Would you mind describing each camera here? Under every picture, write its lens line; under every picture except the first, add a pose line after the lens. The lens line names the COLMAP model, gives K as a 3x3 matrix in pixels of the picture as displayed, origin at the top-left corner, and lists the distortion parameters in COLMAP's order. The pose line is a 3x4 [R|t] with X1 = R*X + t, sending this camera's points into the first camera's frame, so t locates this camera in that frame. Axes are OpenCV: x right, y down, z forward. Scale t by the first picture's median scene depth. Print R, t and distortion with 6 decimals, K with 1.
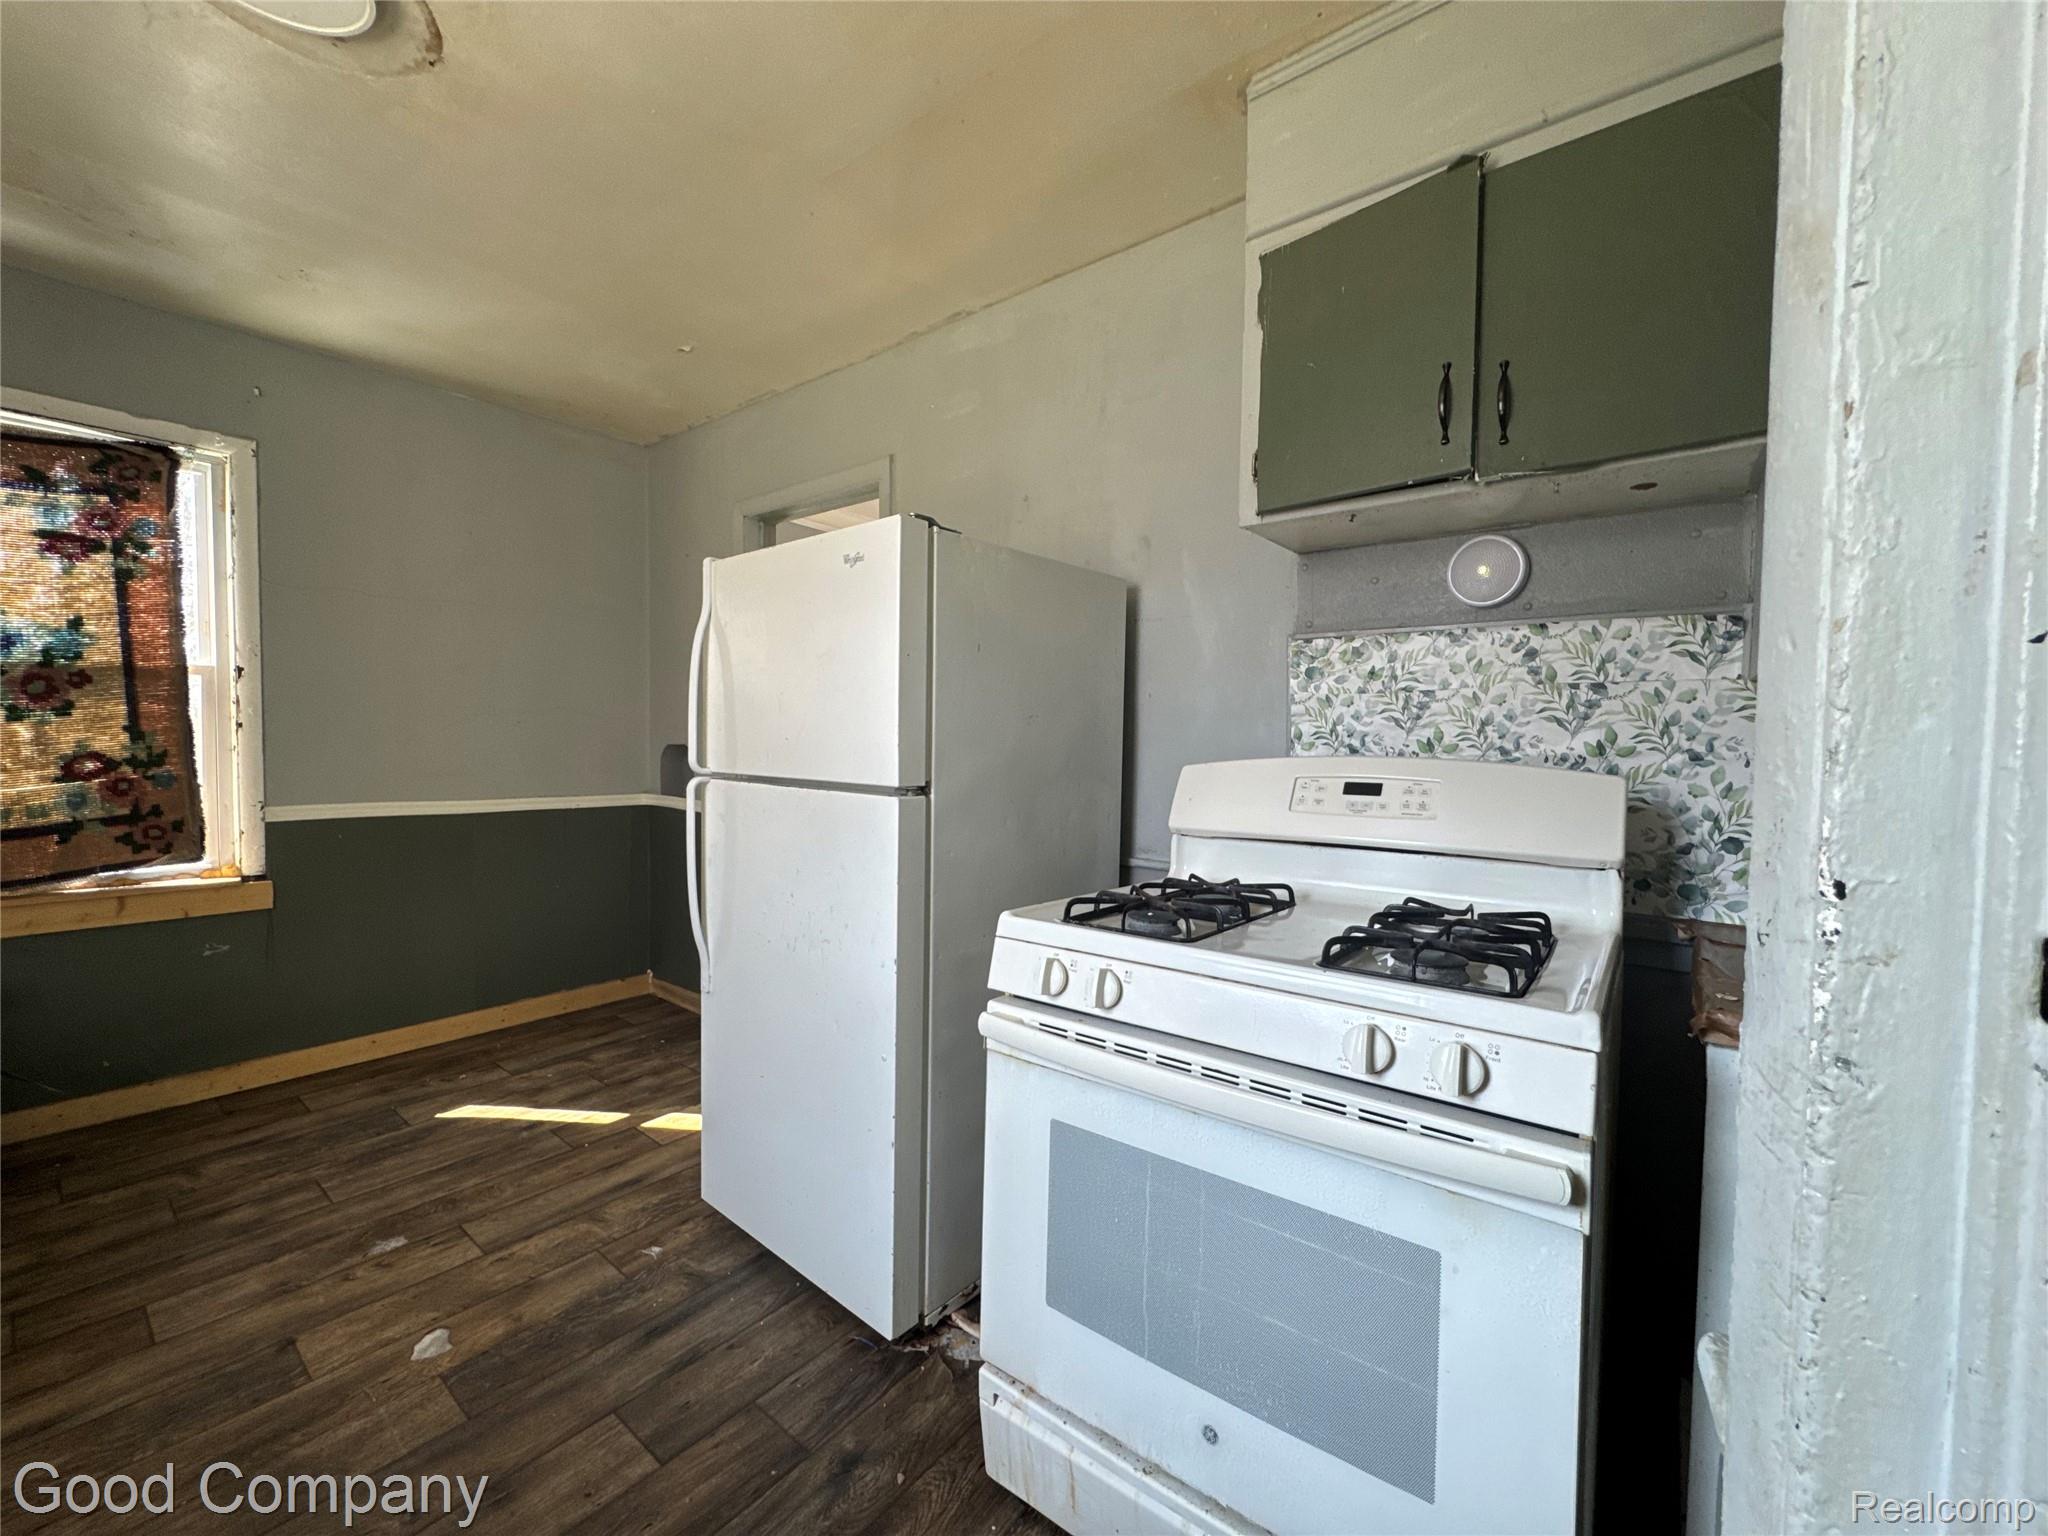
lens RADIAL K [[821.2, 0, 1025.7], [0, 821.2, 766.1], [0, 0, 1]] dist [-0.000559, -0.000423]
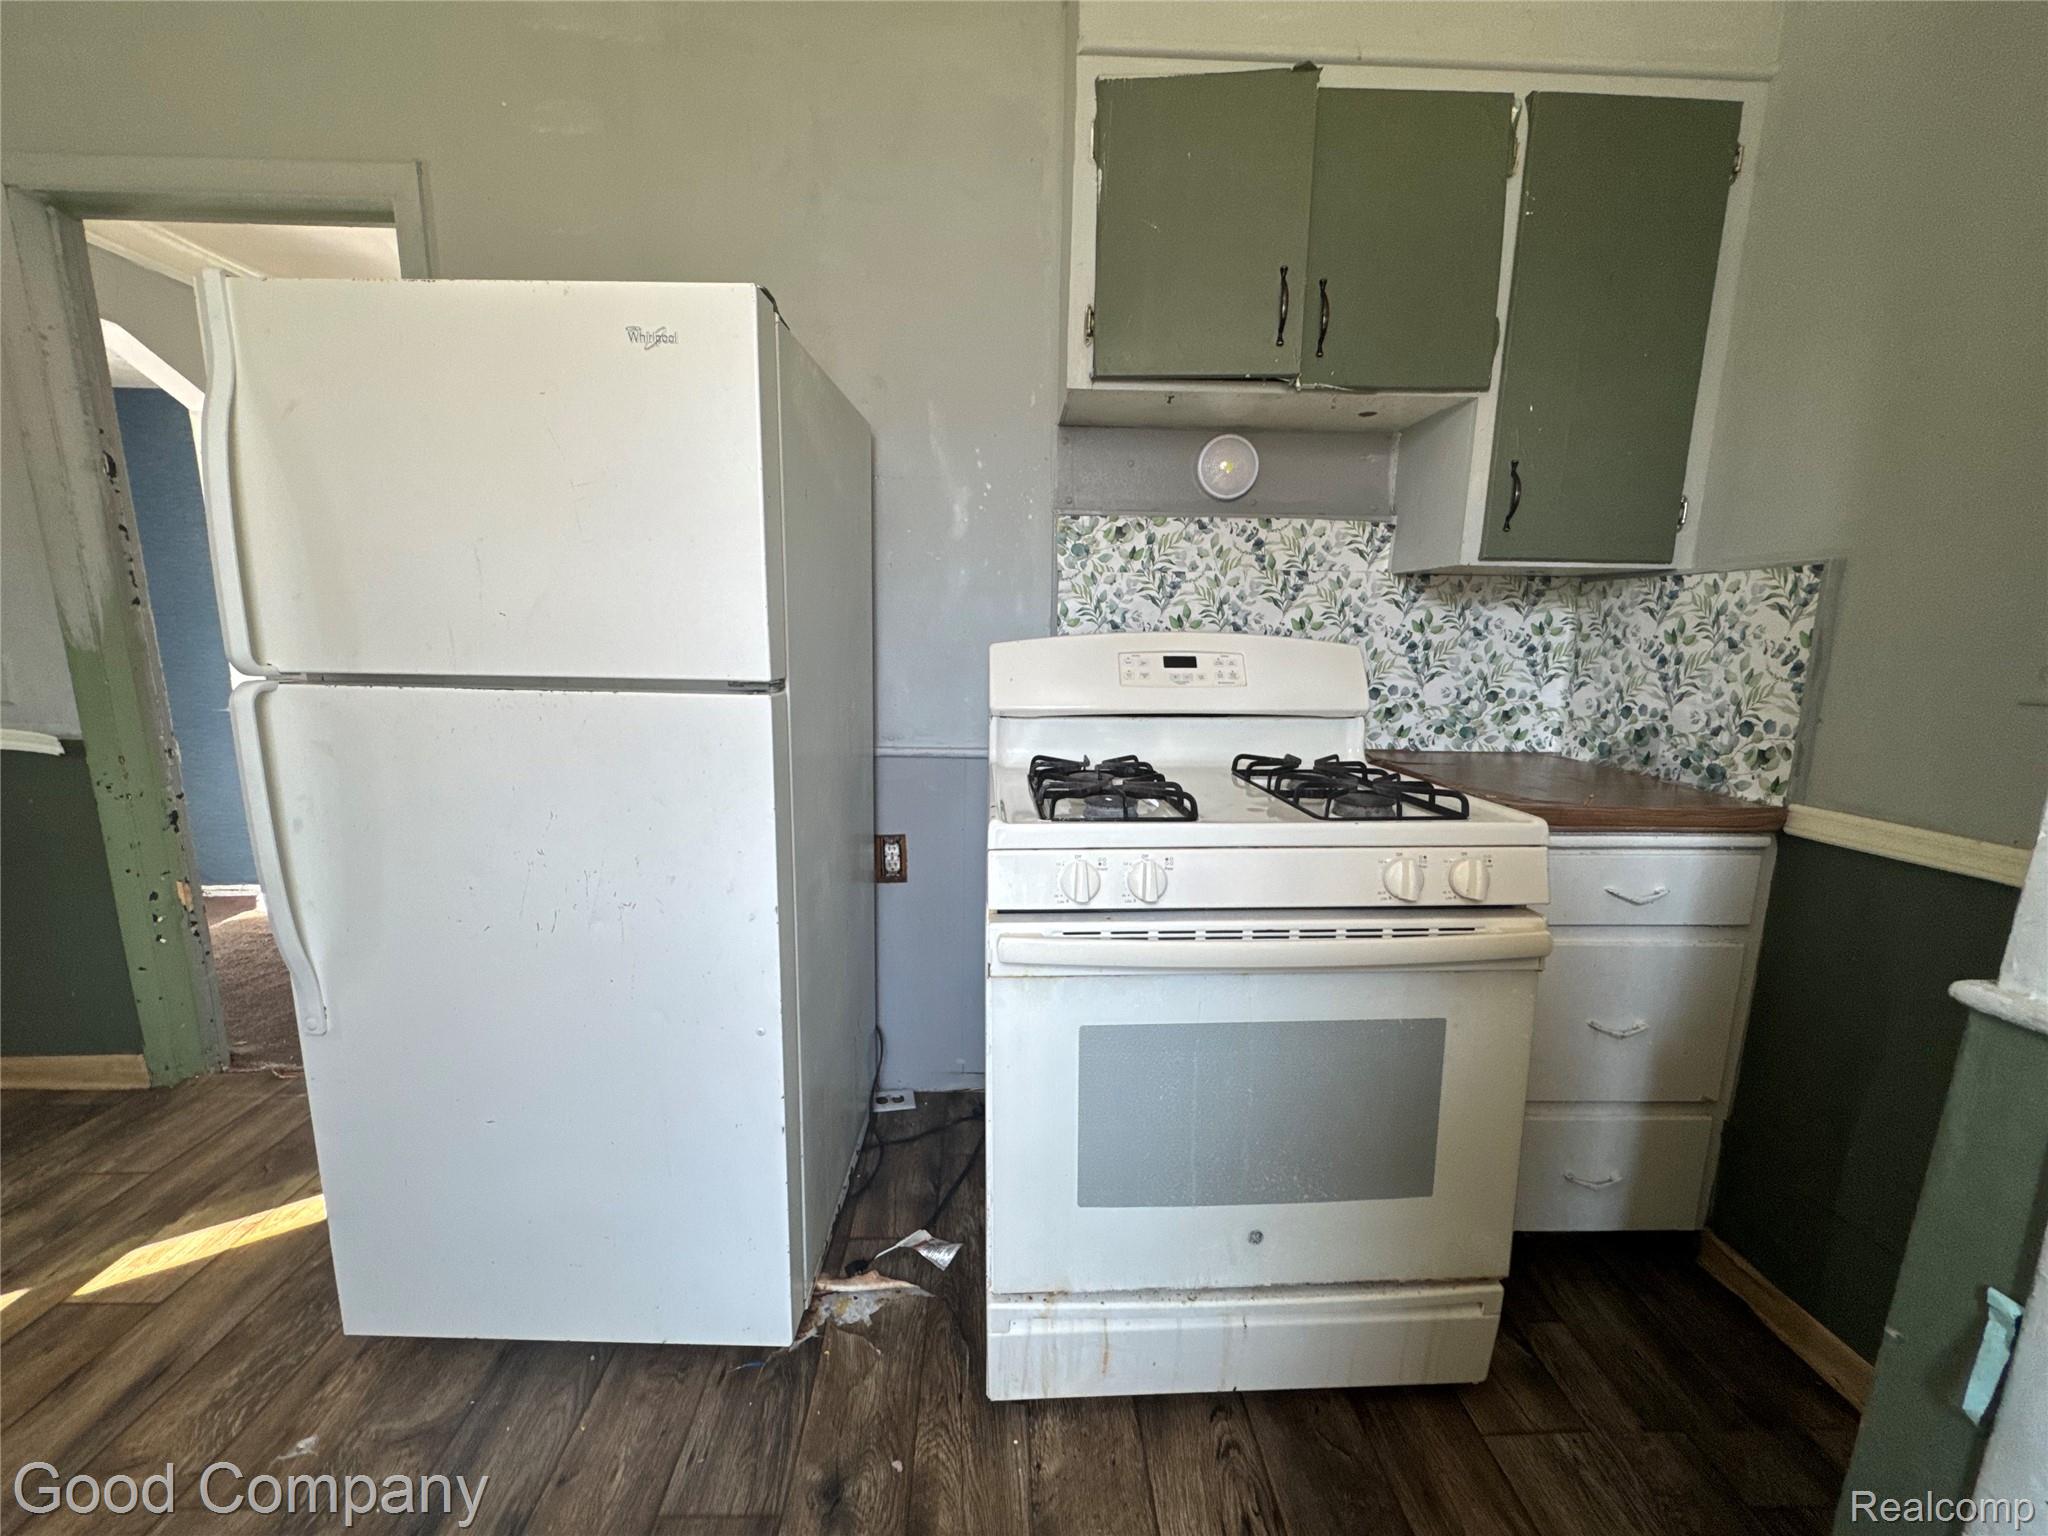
lens RADIAL K [[821.2, 0, 1025.7], [0, 821.2, 766.1], [0, 0, 1]] dist [-0.000559, -0.000423]
pose [[0.764074, -0.115072, 0.634782, -0.445764], [0.018009, 0.987384, 0.157314, -0.010824], [-0.644877, -0.108768, 0.756508, 0.276910]]
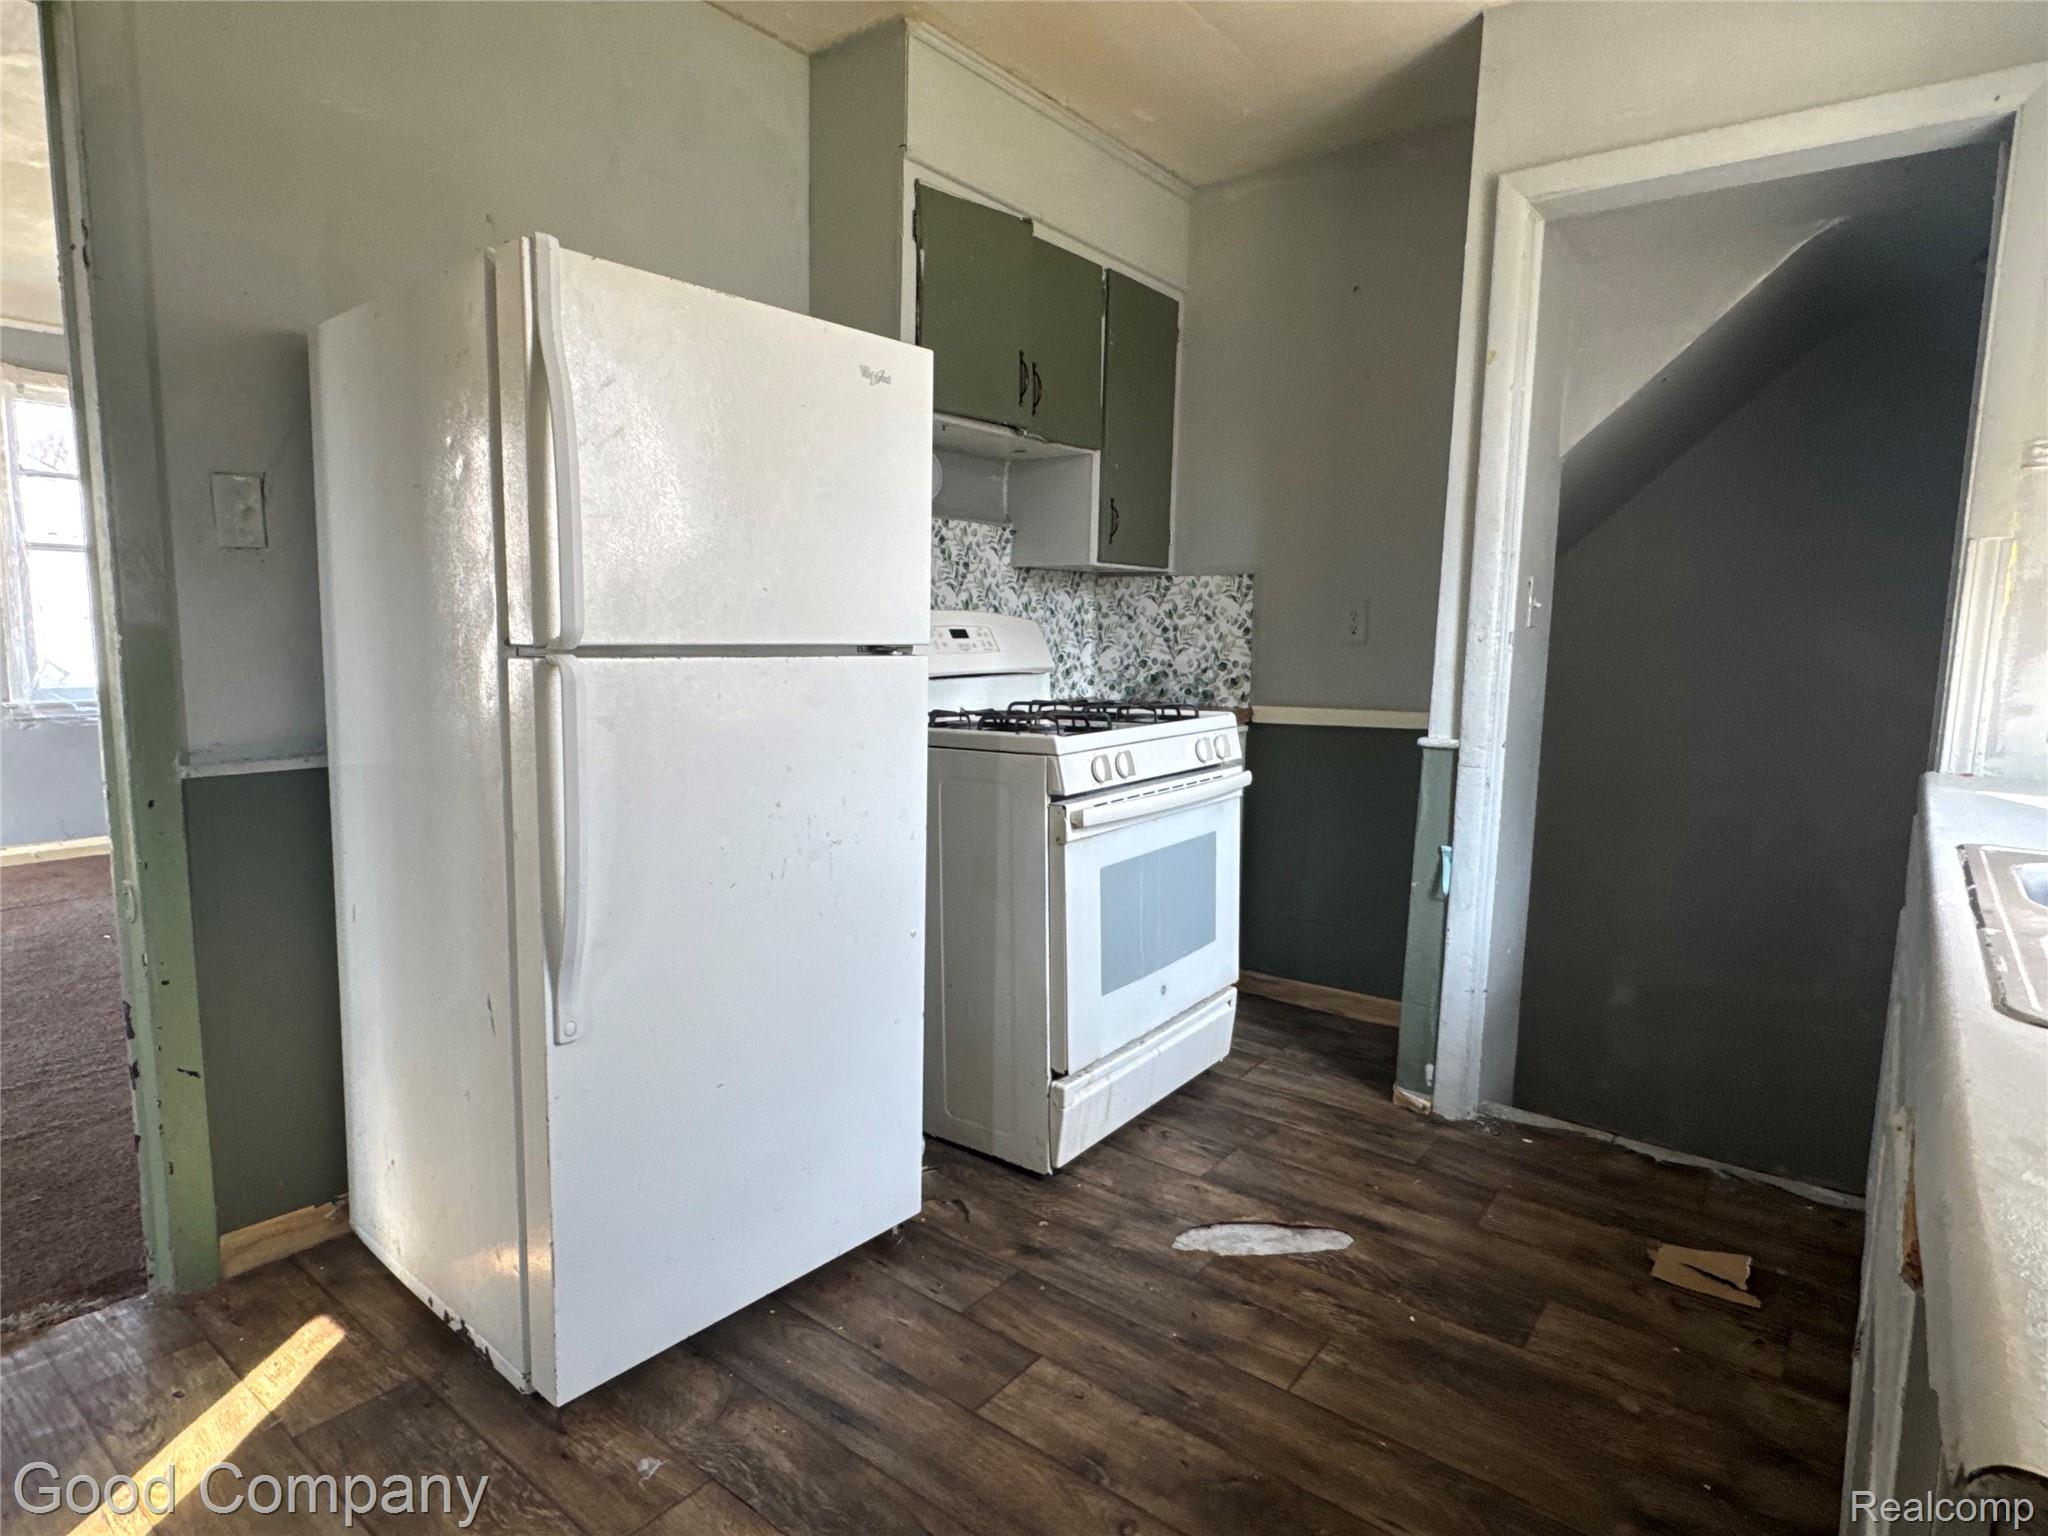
lens RADIAL K [[1114.5, 0, 1021.8], [0, 1114.5, 761.0], [0, 0, 1]] dist [0.001312, -0.000627]
pose [[-0.009452, -0.138699, 0.990290, -1.420762], [0.016854, 0.990171, 0.138843, -0.018291], [-0.999813, 0.018003, -0.007021, 0.881483]]
